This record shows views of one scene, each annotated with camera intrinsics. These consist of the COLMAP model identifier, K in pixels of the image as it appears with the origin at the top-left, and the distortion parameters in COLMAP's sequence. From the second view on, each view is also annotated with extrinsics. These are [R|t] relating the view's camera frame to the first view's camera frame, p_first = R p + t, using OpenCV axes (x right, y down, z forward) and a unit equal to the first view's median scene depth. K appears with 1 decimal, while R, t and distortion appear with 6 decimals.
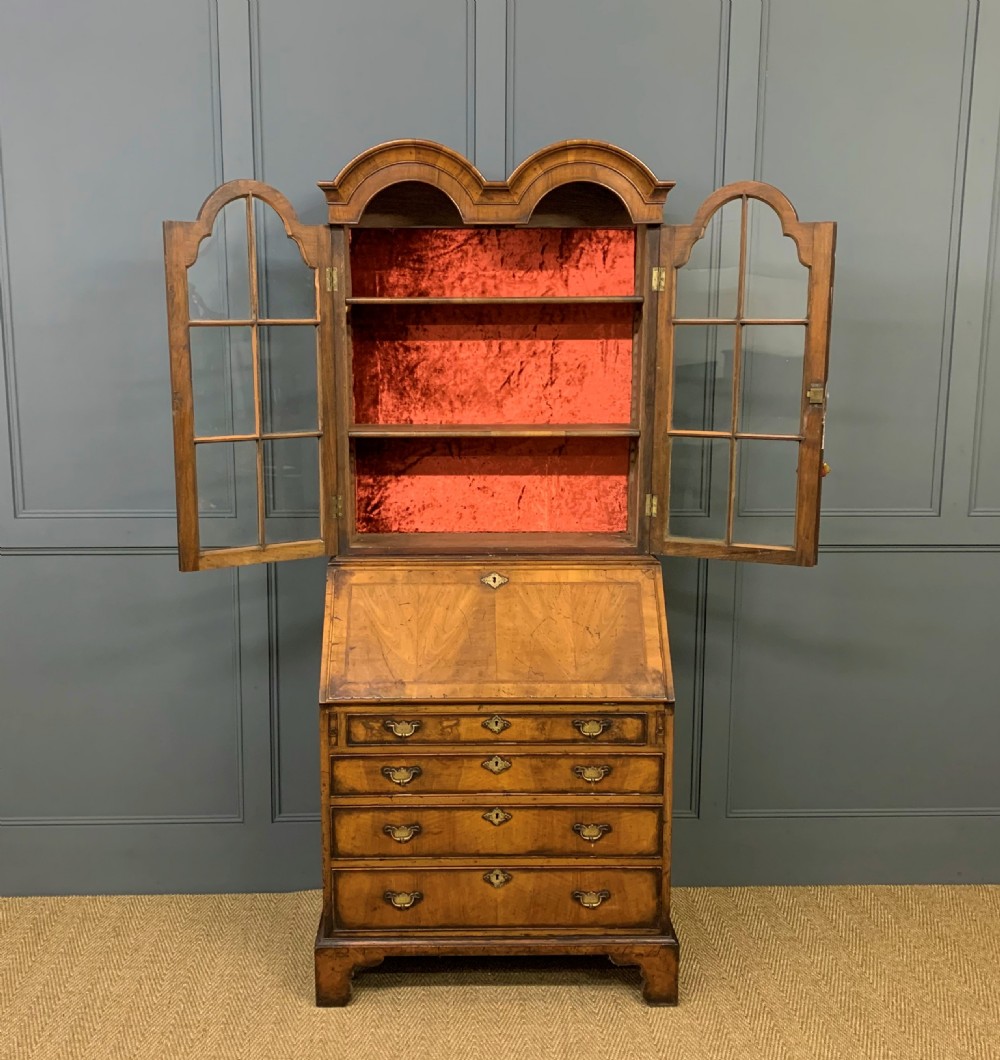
lens RADIAL K [[1223.6, 0, 468.3], [0, 1223.6, 495.9], [0, 0, 1]] dist [0.147300, -0.389437]
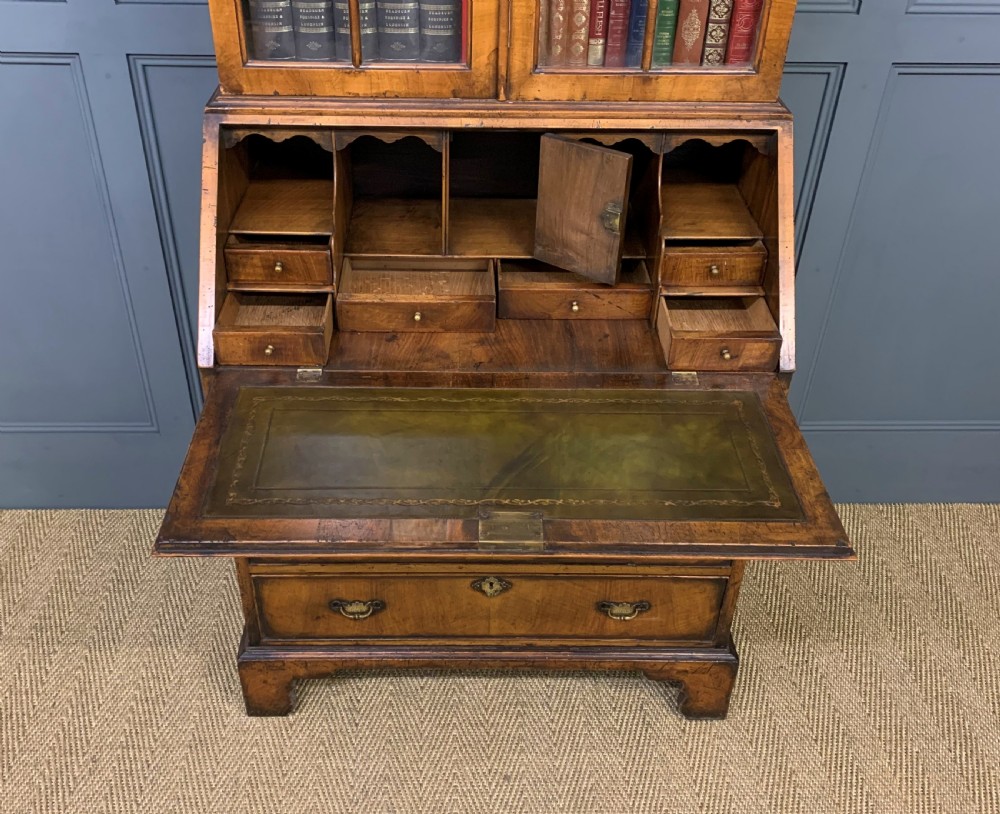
lens RADIAL K [[992.0, 0, 477.4], [0, 992.0, 417.4], [0, 0, 1]] dist [0.132150, -0.308918]
pose [[0.999847, 0.015854, 0.007446, 0.009895], [-0.017508, 0.892364, 0.450977, -0.029264], [0.000505, -0.451038, 0.892504, 0.542921]]
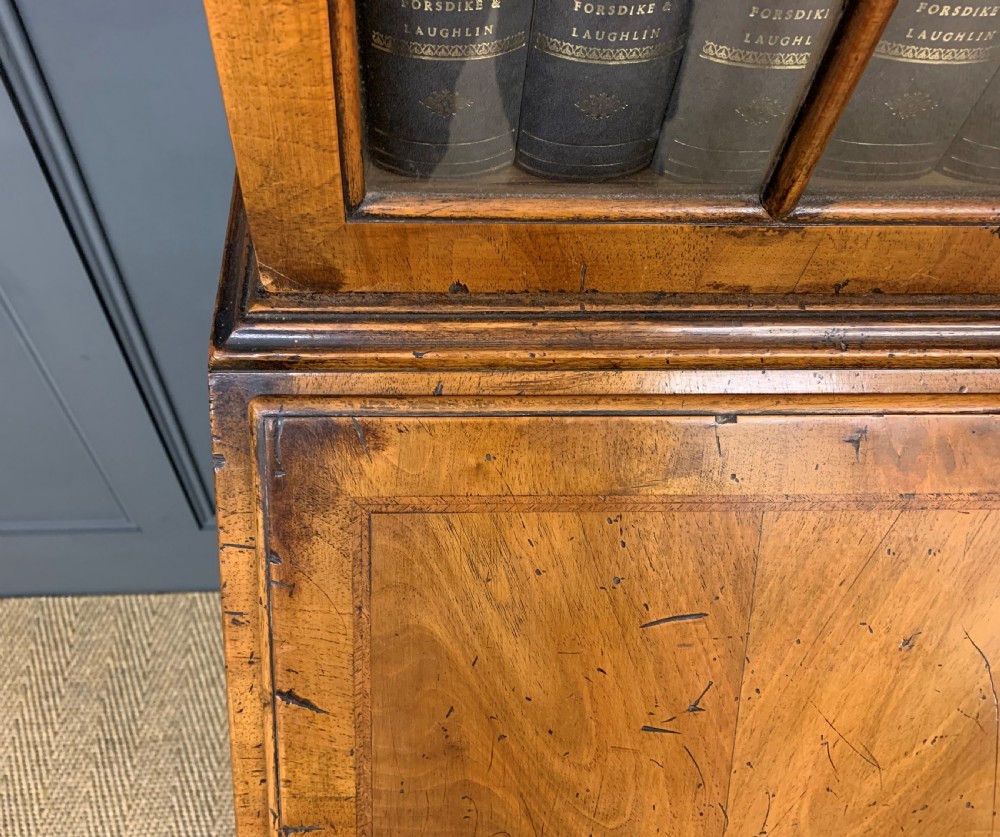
lens RADIAL K [[870.4, 0, 441.4], [0, 870.4, 416.5], [0, 0, 1]] dist [0.010063, 0.008283]
pose [[0.999316, 0.008828, 0.035907, -0.091533], [-0.032301, 0.681052, 0.731522, -0.023150], [-0.017996, -0.732182, 0.680871, 0.948842]]
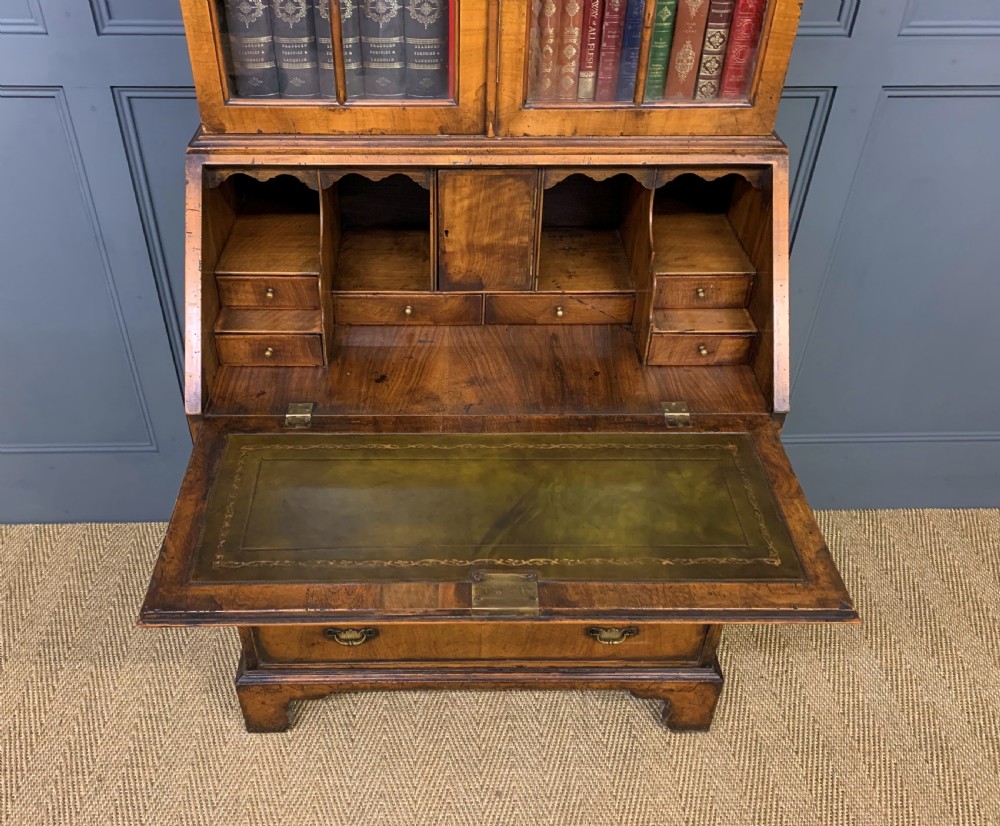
lens RADIAL K [[901.6, 0, 458.9], [0, 901.6, 434.4], [0, 0, 1]] dist [0.081296, -0.154110]
pose [[0.999971, 0.006684, 0.003657, 0.007435], [-0.007618, 0.868647, 0.495373, -0.037850], [0.000134, -0.495386, 0.868673, 0.601777]]
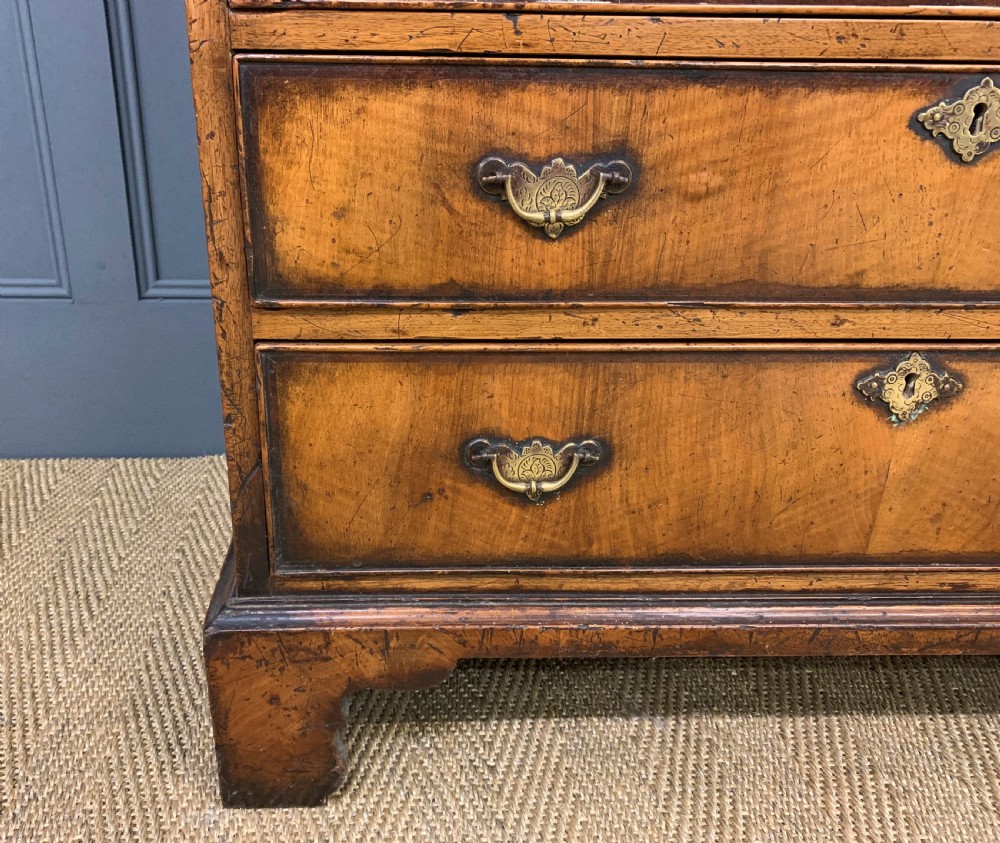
lens RADIAL K [[878.7, 0, 426.2], [0, 878.7, 417.3], [0, 0, 1]] dist [0.094644, -0.159314]
pose [[0.999705, 0.005364, 0.023670, -0.080413], [-0.010909, 0.970521, 0.240771, 0.272441], [-0.021681, -0.240959, 0.970293, 0.824506]]
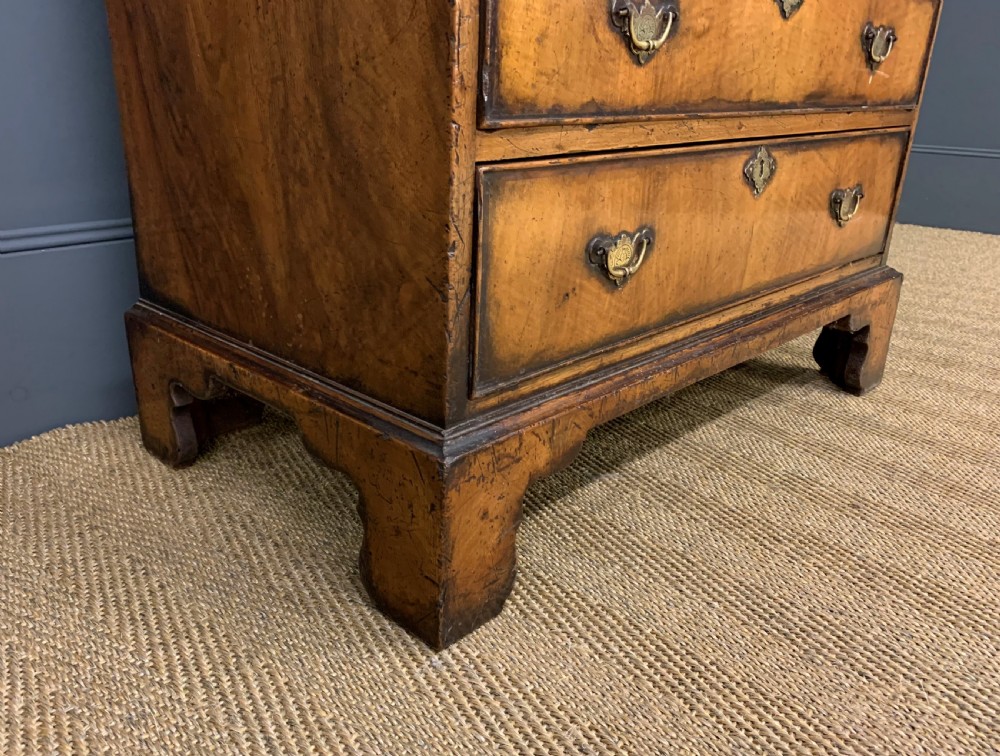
lens RADIAL K [[861.2, 0, 498.4], [0, 861.2, 423.6], [0, 0, 1]] dist [0.010135, -0.012647]
pose [[0.687371, -0.263508, 0.676819, -0.247659], [0.078956, 0.953453, 0.291023, 0.299833], [-0.722002, -0.146602, 0.676182, 0.861244]]
